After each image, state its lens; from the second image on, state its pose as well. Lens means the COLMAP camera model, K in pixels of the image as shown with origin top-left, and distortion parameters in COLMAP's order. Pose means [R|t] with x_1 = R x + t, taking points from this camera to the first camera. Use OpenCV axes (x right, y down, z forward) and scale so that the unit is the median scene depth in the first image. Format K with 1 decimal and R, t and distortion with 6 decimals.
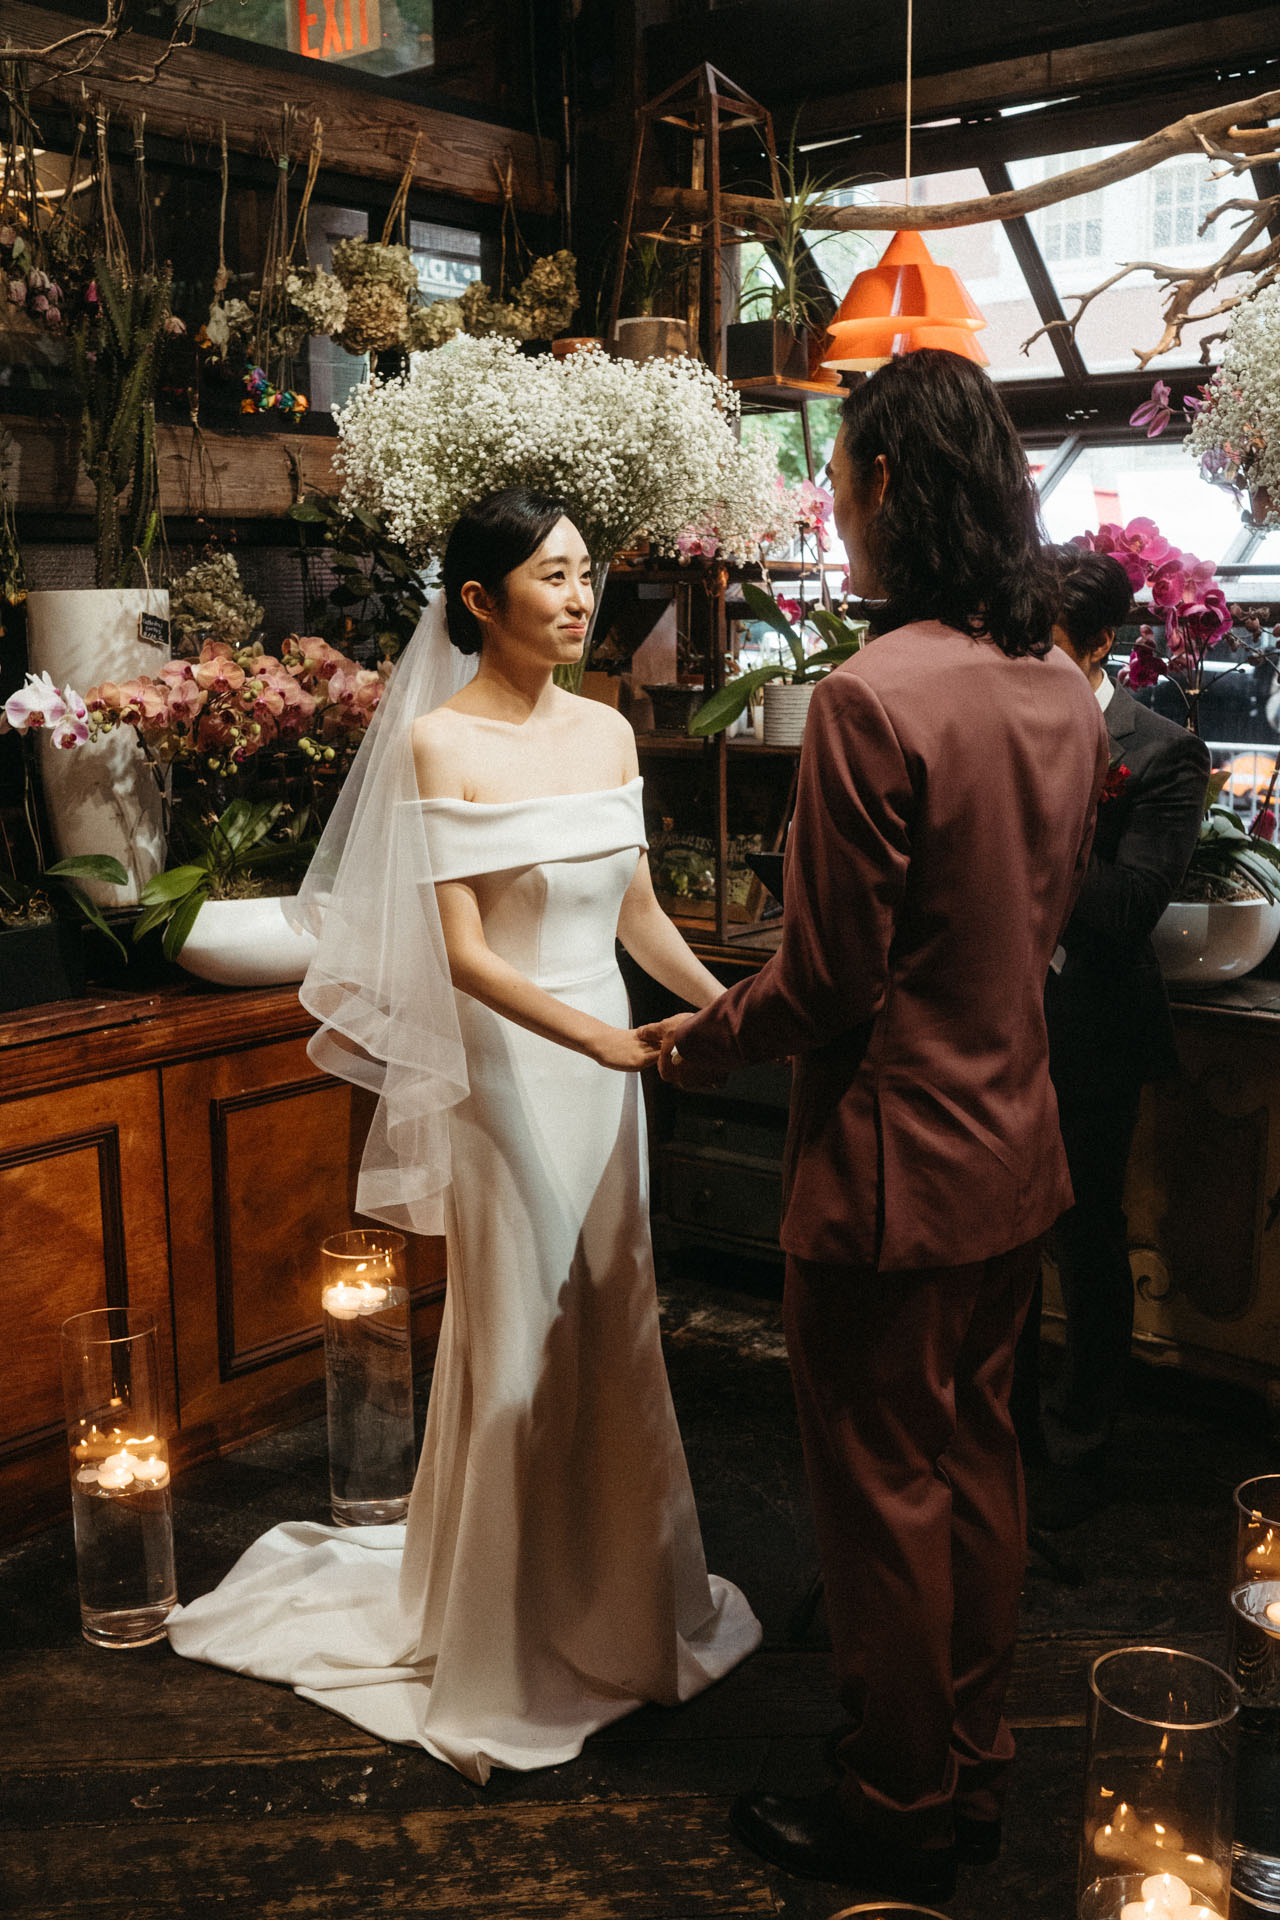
lens RADIAL K [[1912.8, 0, 632.5], [0, 1912.8, 946.6], [0, 0, 1]] dist [-0.104005, 0.141113]
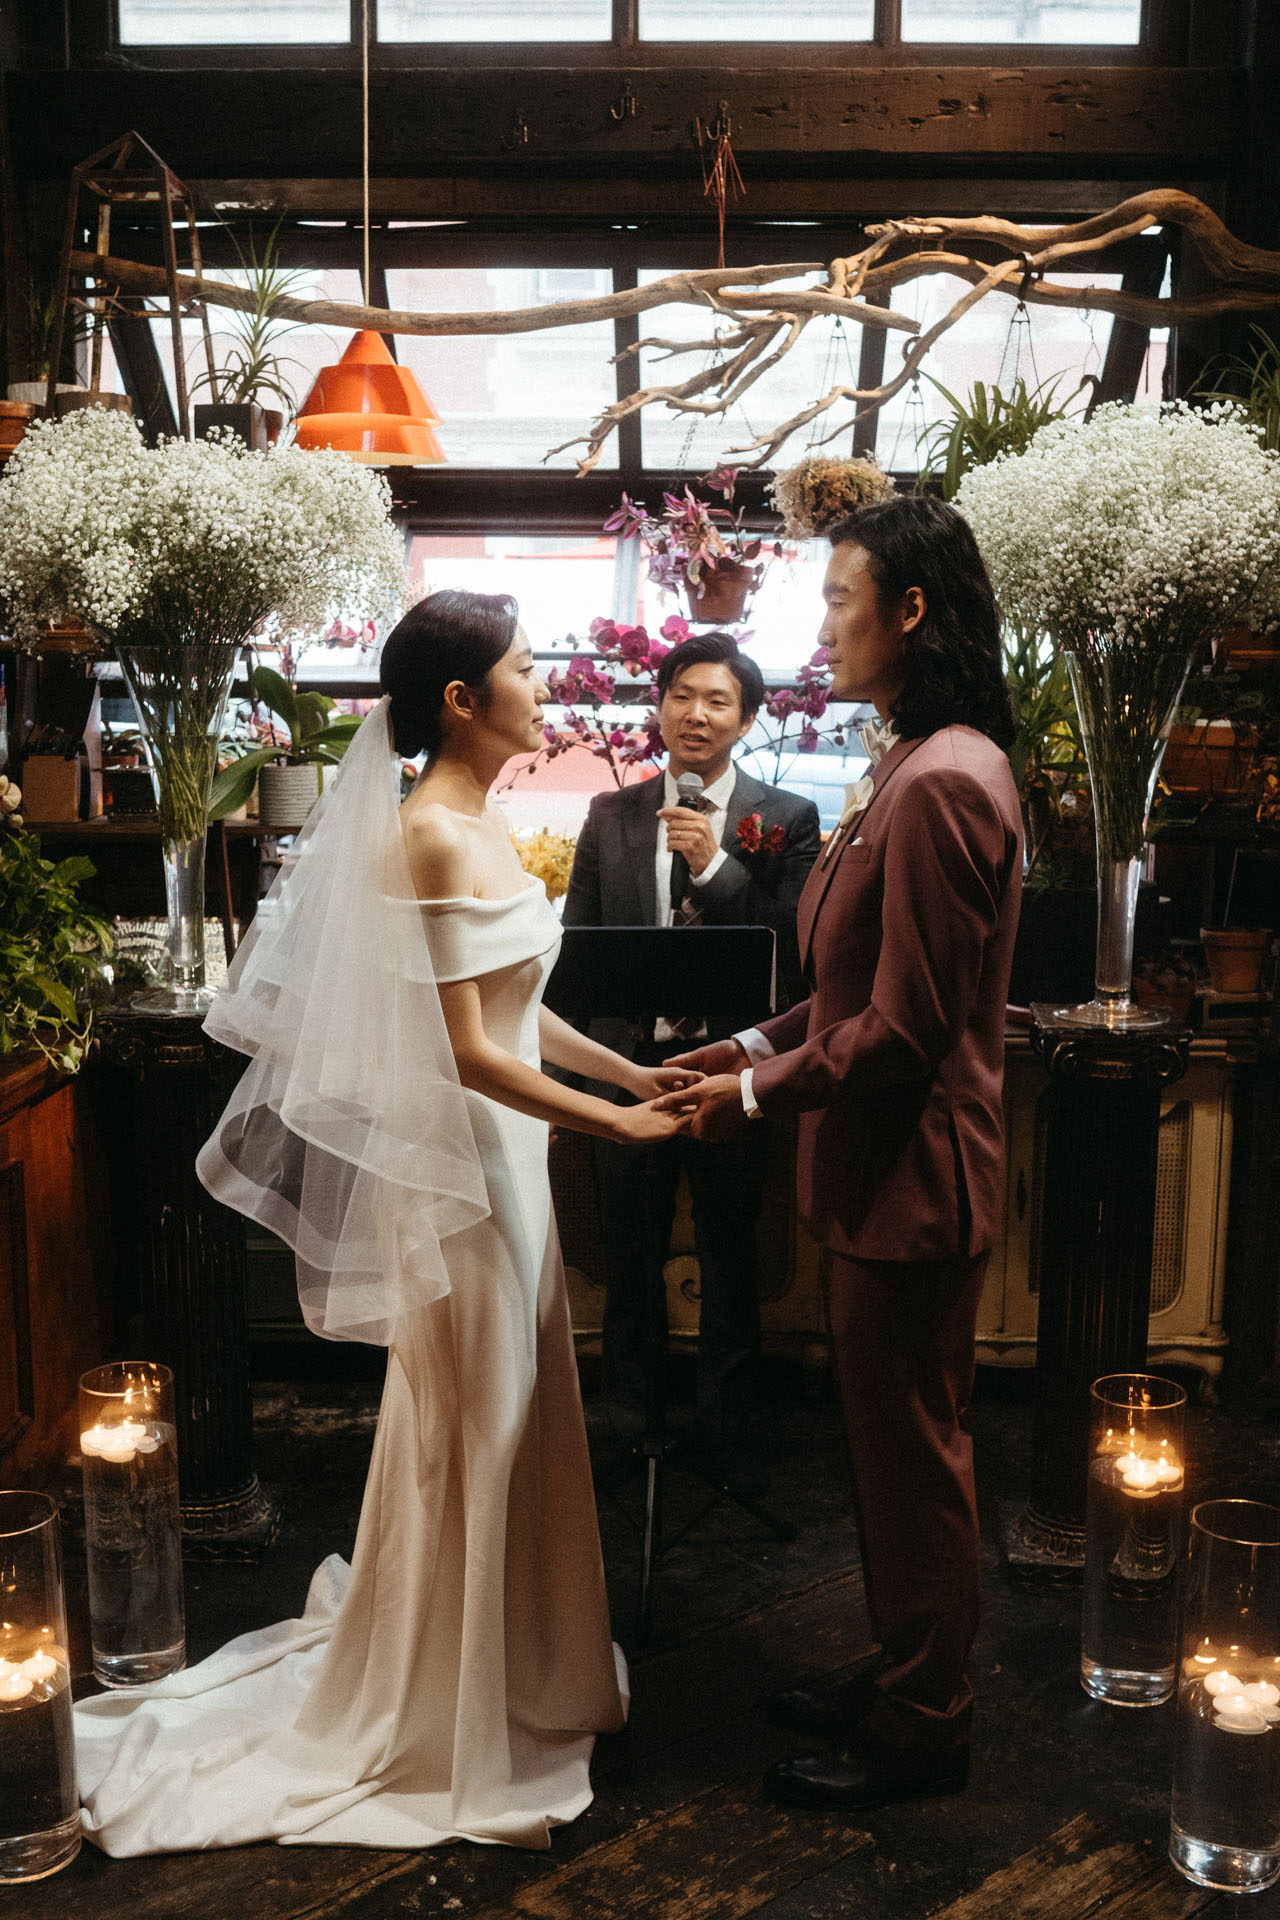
lens RADIAL K [[1975.4, 0, 640.0], [0, 1975.4, 960.0], [0, 0, 1]] dist [-0.103107, 0.181408]
pose [[0.792918, -0.076371, 0.604523, -0.447468], [0.092539, 0.995699, 0.004412, -0.024628], [-0.602261, 0.052444, 0.796575, 0.070074]]
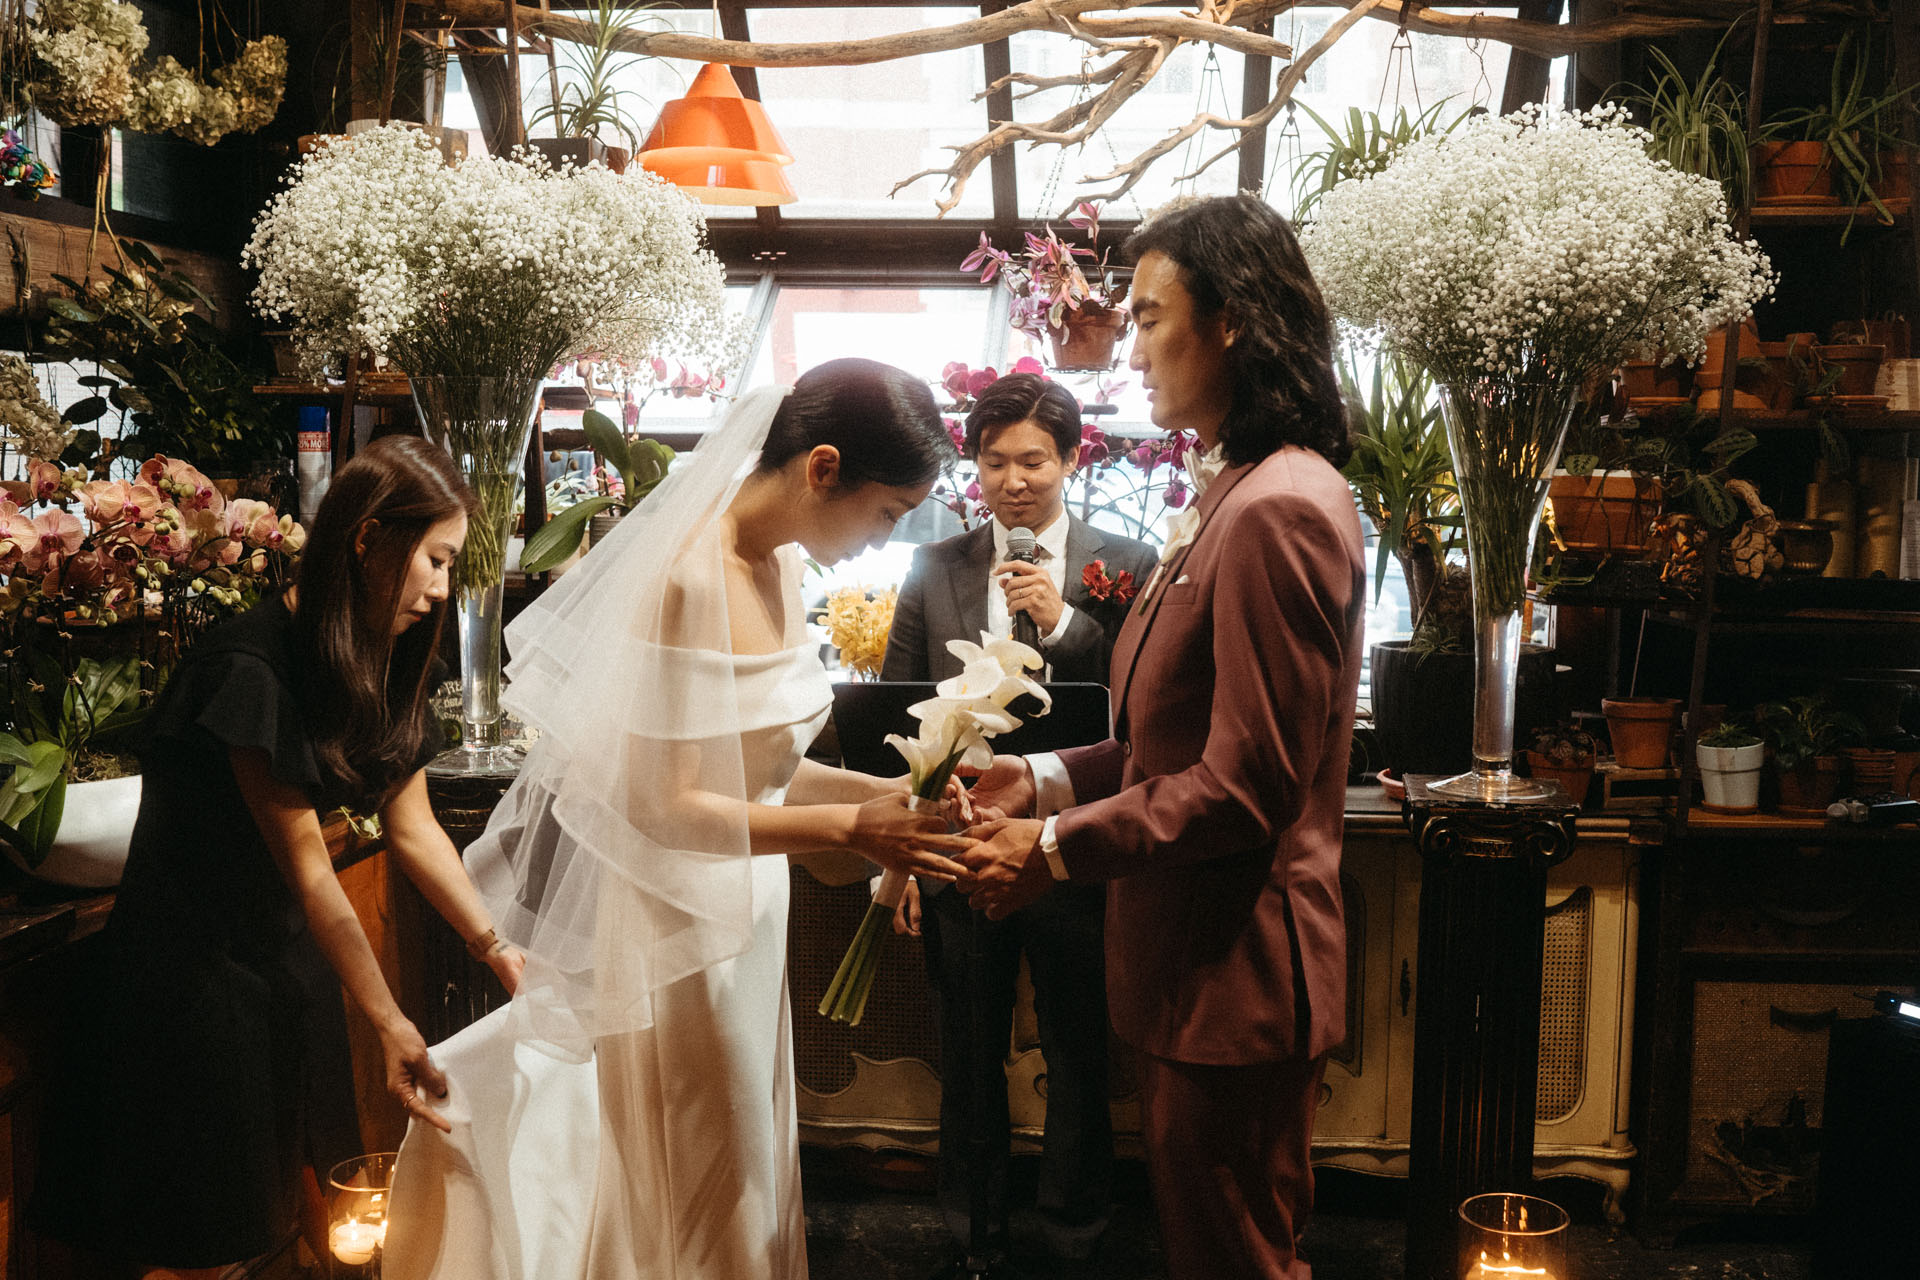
lens RADIAL K [[1942.7, 0, 986.8], [0, 1942.7, 639.2], [0, 0, 1]] dist [-0.107884, 0.157940]
pose [[0.823941, -0.035483, 0.565564, -0.347539], [0.081405, 0.995098, -0.056162, -0.007938], [-0.560798, 0.092314, 0.822790, 0.117572]]
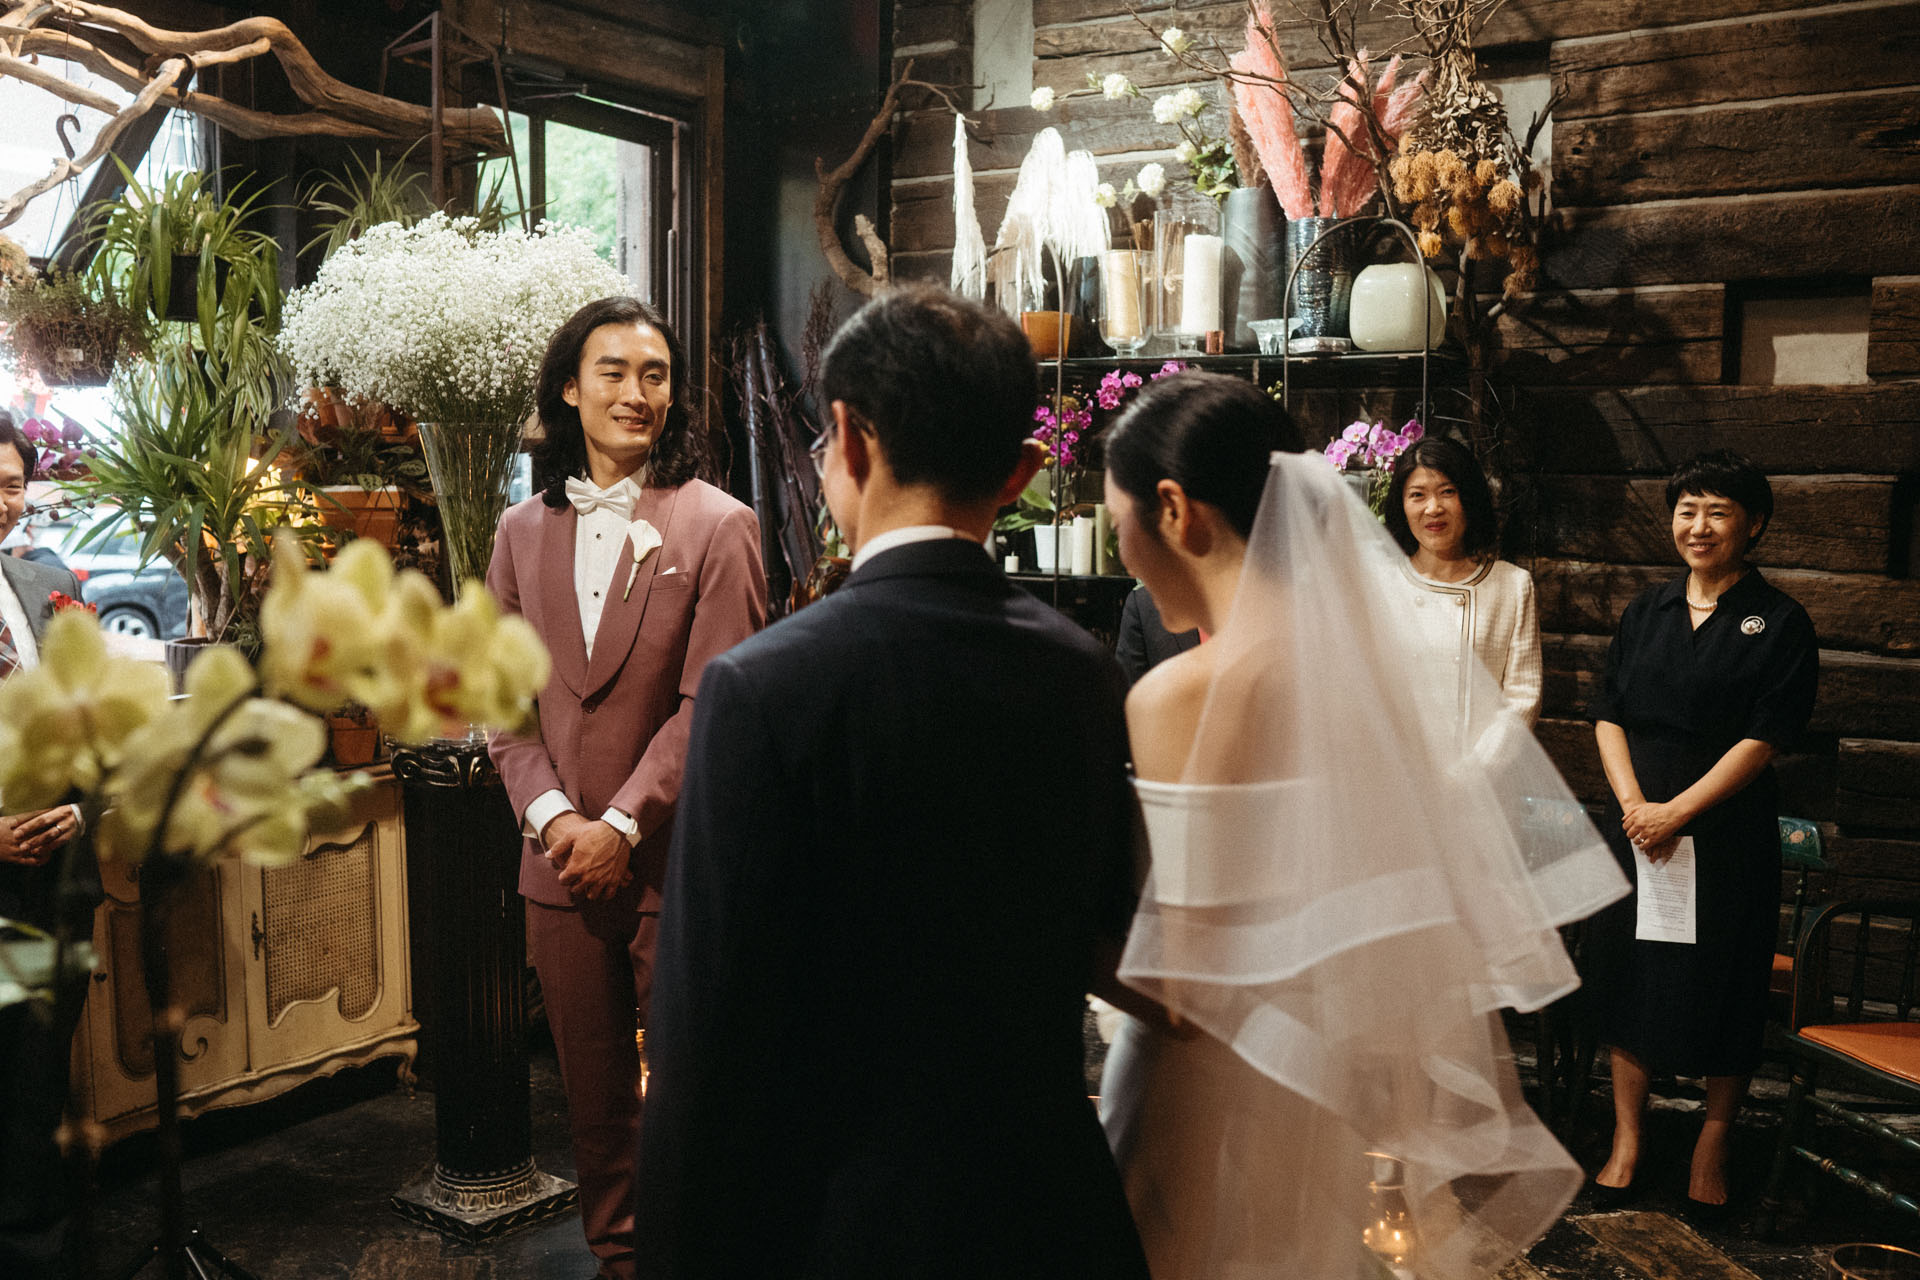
lens RADIAL K [[1862.5, 0, 960.0], [0, 1862.5, 640.0], [0, 0, 1]] dist [-0.099455, 0.141740]
pose [[-0.112222, -0.081129, 0.990366, -0.753785], [0.172777, 0.979887, 0.099849, -0.080987], [-0.978547, 0.182318, -0.095948, 0.510511]]
